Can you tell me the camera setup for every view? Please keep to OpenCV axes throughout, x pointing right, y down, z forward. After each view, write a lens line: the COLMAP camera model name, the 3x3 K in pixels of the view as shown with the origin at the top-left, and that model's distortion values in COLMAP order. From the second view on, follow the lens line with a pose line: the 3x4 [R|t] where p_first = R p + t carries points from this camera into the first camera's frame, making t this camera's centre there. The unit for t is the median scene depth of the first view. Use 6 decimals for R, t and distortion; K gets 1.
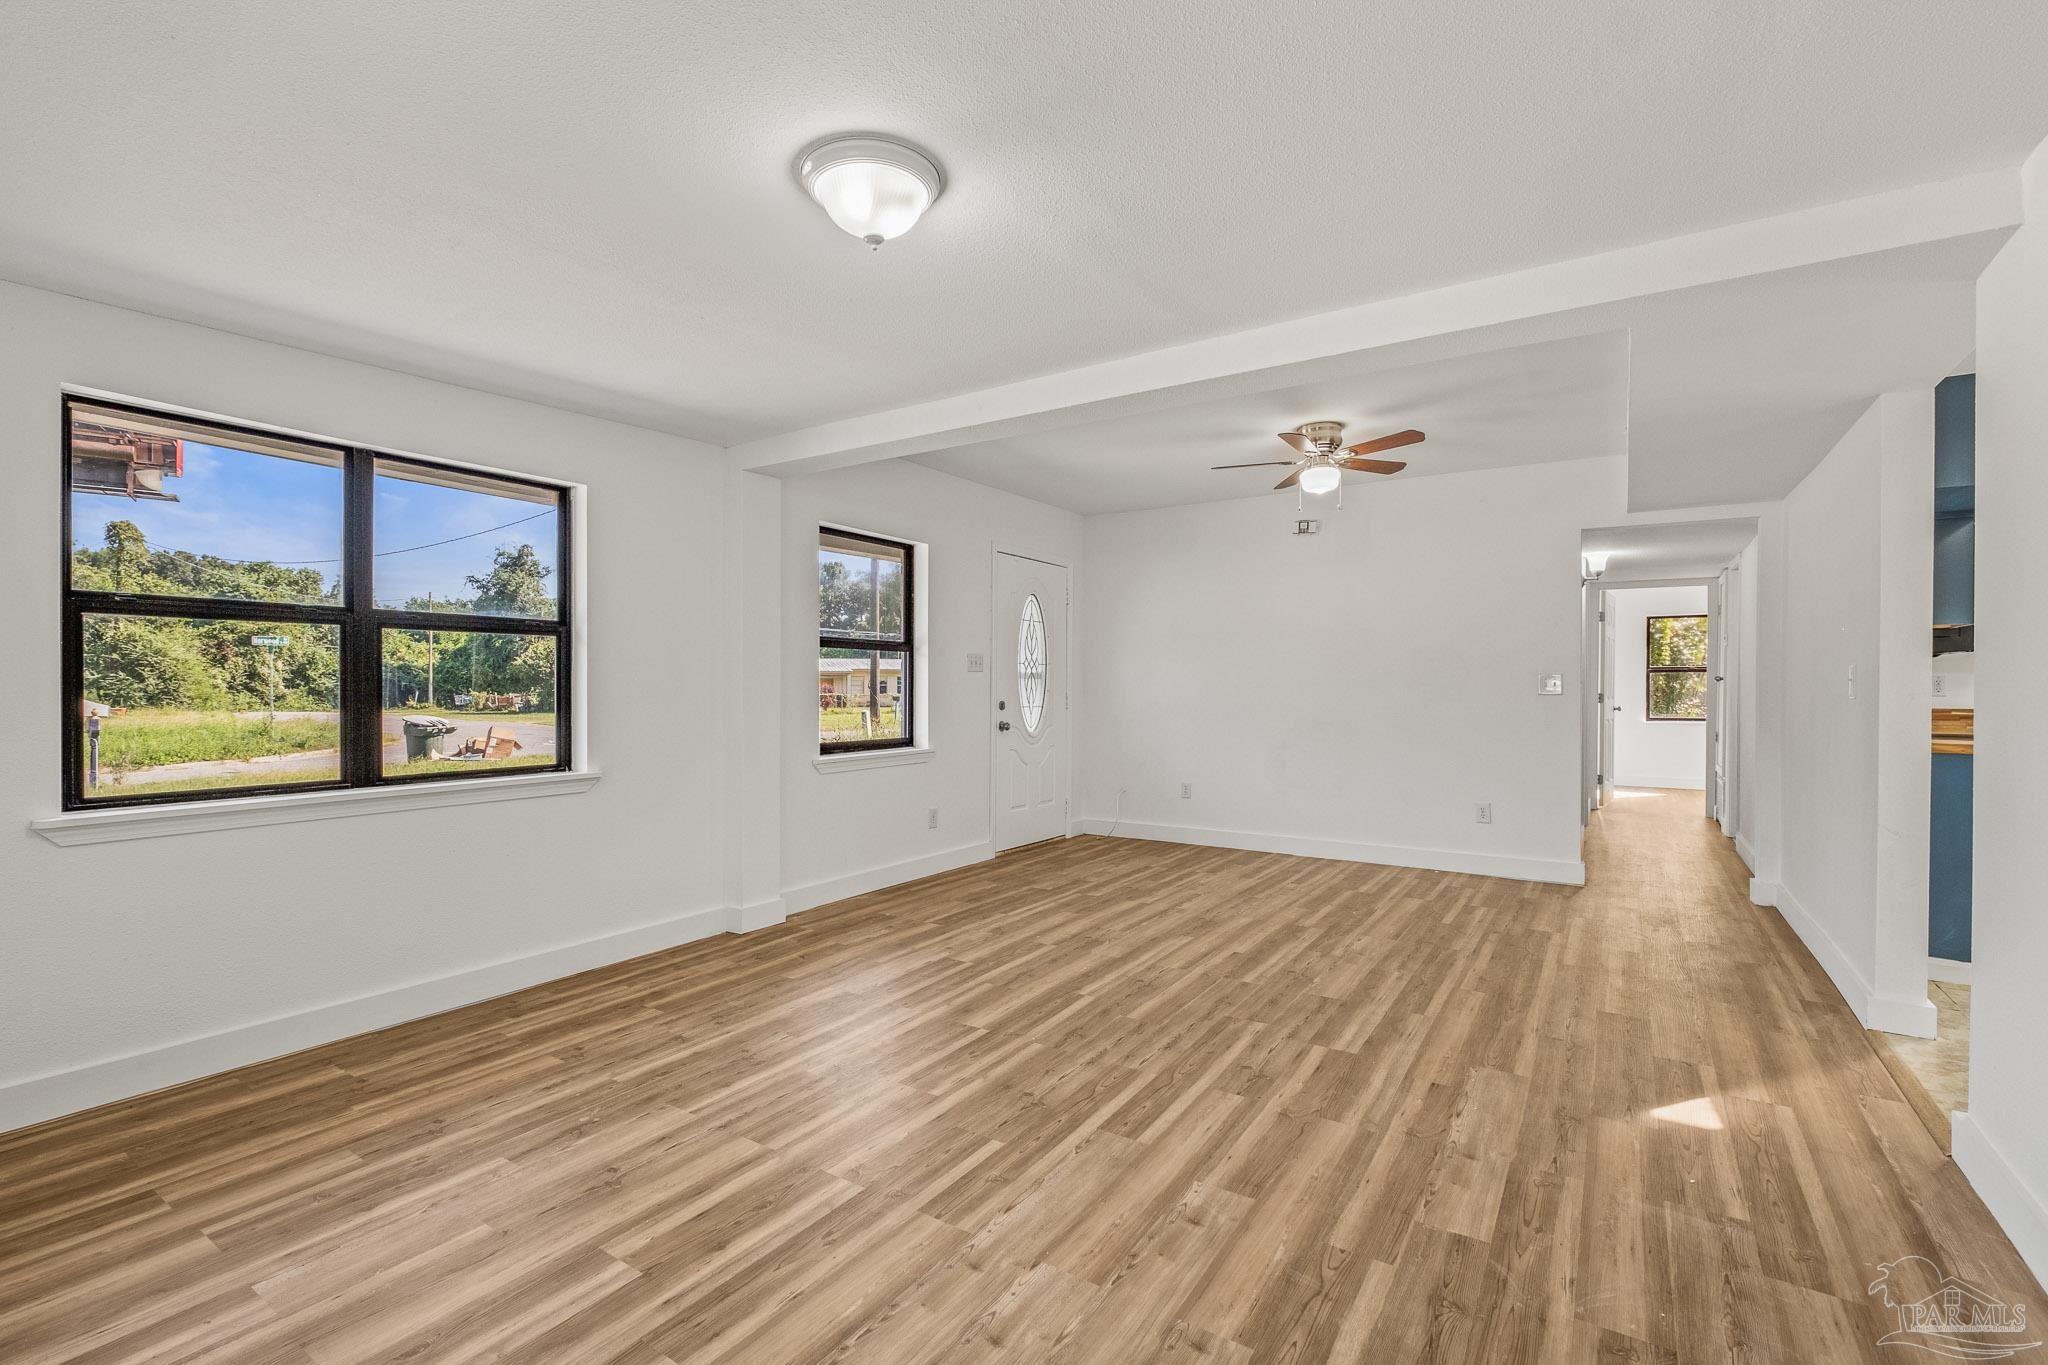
lens RADIAL K [[892.0, 0, 1028.3], [0, 892.0, 685.4], [0, 0, 1]] dist [0.006676, -0.005432]
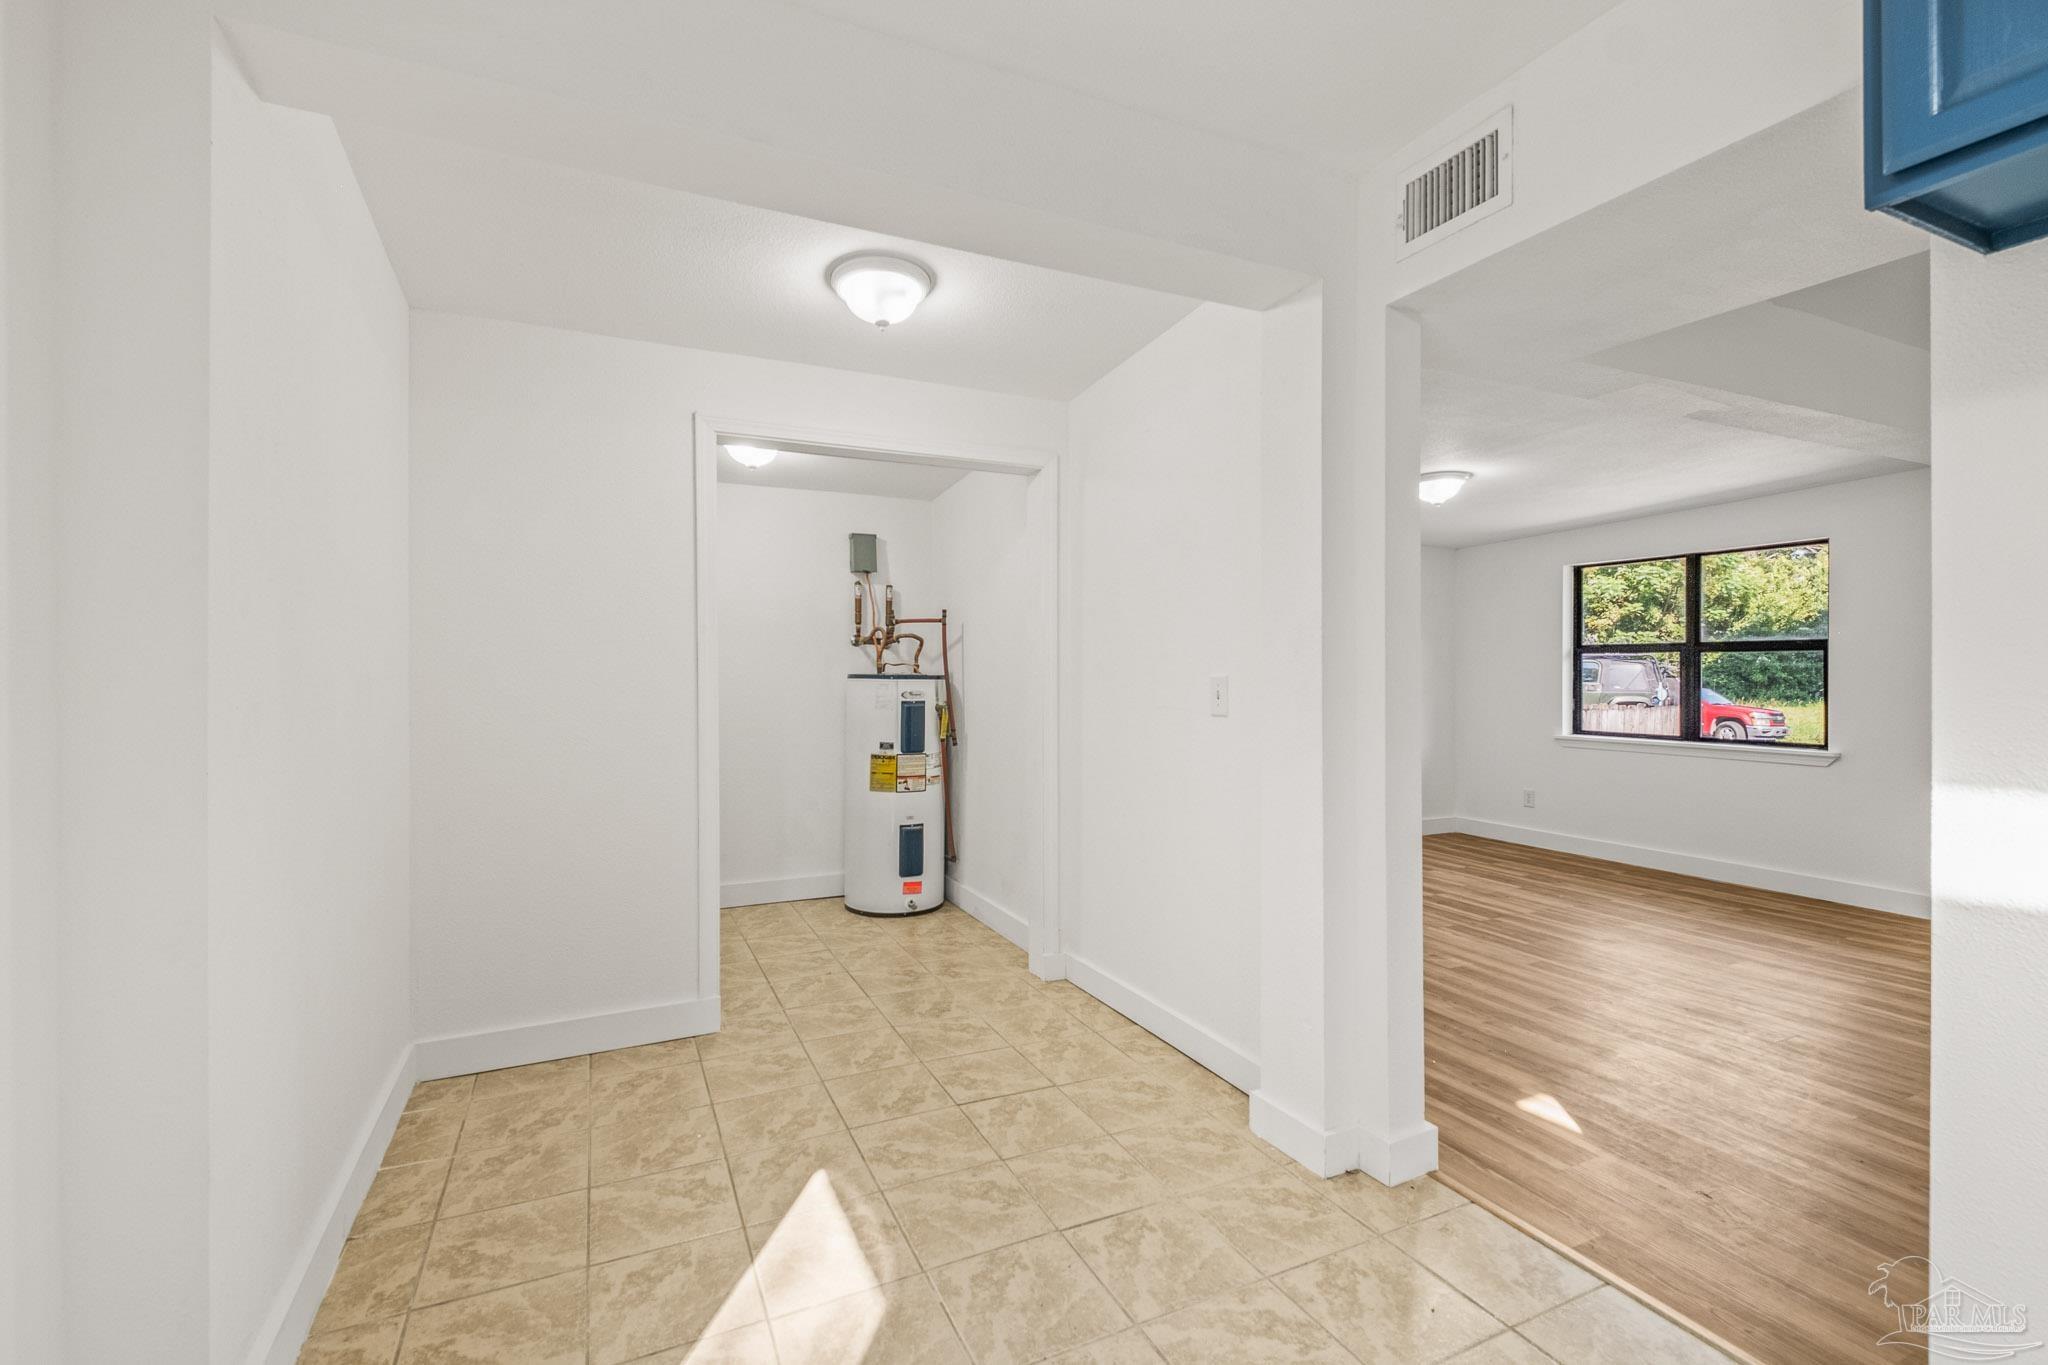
lens RADIAL K [[892.0, 0, 1021.1], [0, 892.0, 677.8], [0, 0, 1]] dist [0.006676, -0.005432]
pose [[-0.522296, 0.006156, -0.852742, 1.465522], [-0.000579, 0.999971, 0.007573, -0.026266], [0.852764, 0.004449, -0.522278, 0.771347]]
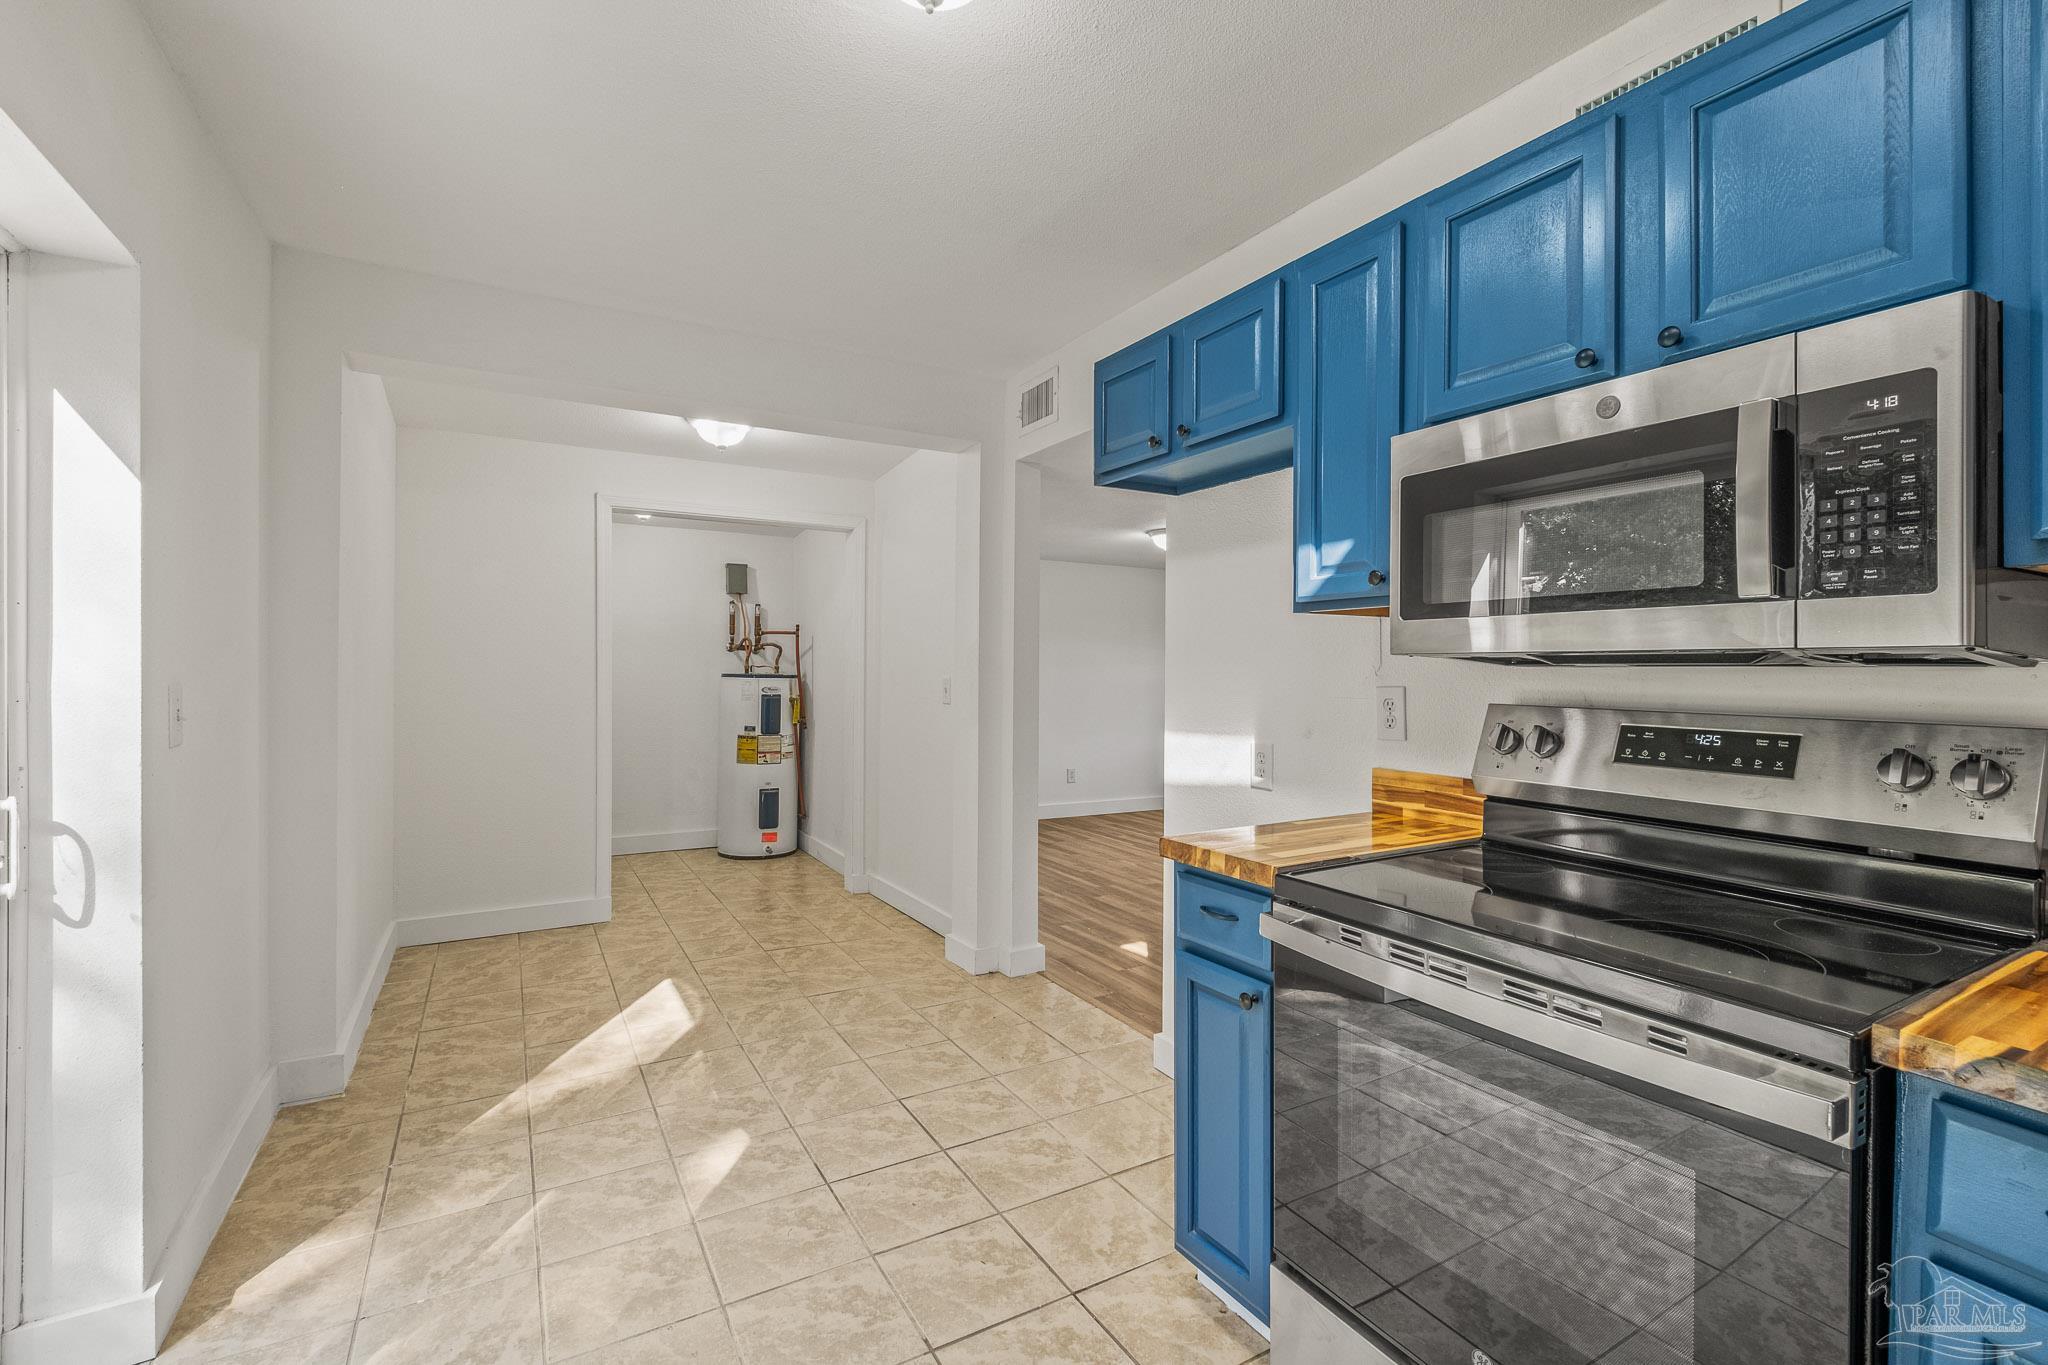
lens RADIAL K [[892.0, 0, 1022.1], [0, 892.0, 671.8], [0, 0, 1]] dist [0.006676, -0.005432]
pose [[-0.449922, -0.001482, -0.893067, 1.765692], [-0.008564, 0.999960, 0.002654, -0.034960], [0.893027, 0.008842, -0.449916, 1.180339]]
